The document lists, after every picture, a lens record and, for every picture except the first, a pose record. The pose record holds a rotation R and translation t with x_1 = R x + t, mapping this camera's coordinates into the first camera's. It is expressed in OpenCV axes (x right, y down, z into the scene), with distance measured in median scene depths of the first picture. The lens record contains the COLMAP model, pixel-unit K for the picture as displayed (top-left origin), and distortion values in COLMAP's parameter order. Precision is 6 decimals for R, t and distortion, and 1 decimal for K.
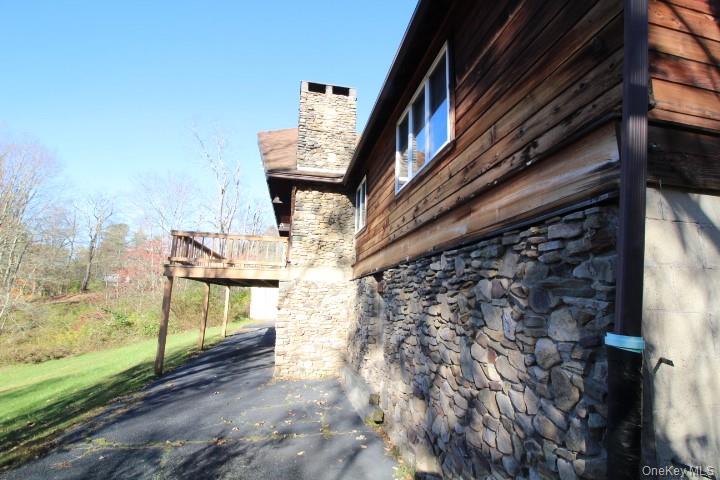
lens RADIAL K [[334.2, 0, 360.0], [0, 334.2, 240.0], [0, 0, 1]] dist [-0.005626, -0.000989]
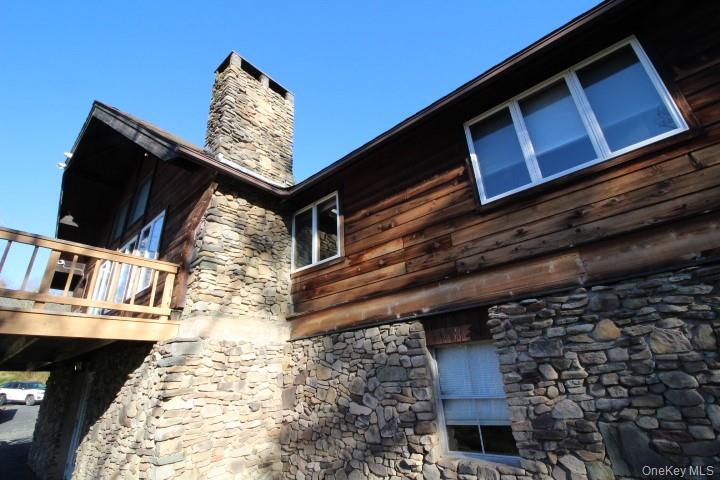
lens RADIAL K [[334.2, 0, 360.0], [0, 334.2, 240.0], [0, 0, 1]] dist [-0.005626, -0.000989]
pose [[0.788833, 0.177917, 0.588293, -0.320926], [-0.037467, 0.969324, -0.242913, 0.080022], [-0.613465, 0.169576, 0.771301, 0.367650]]
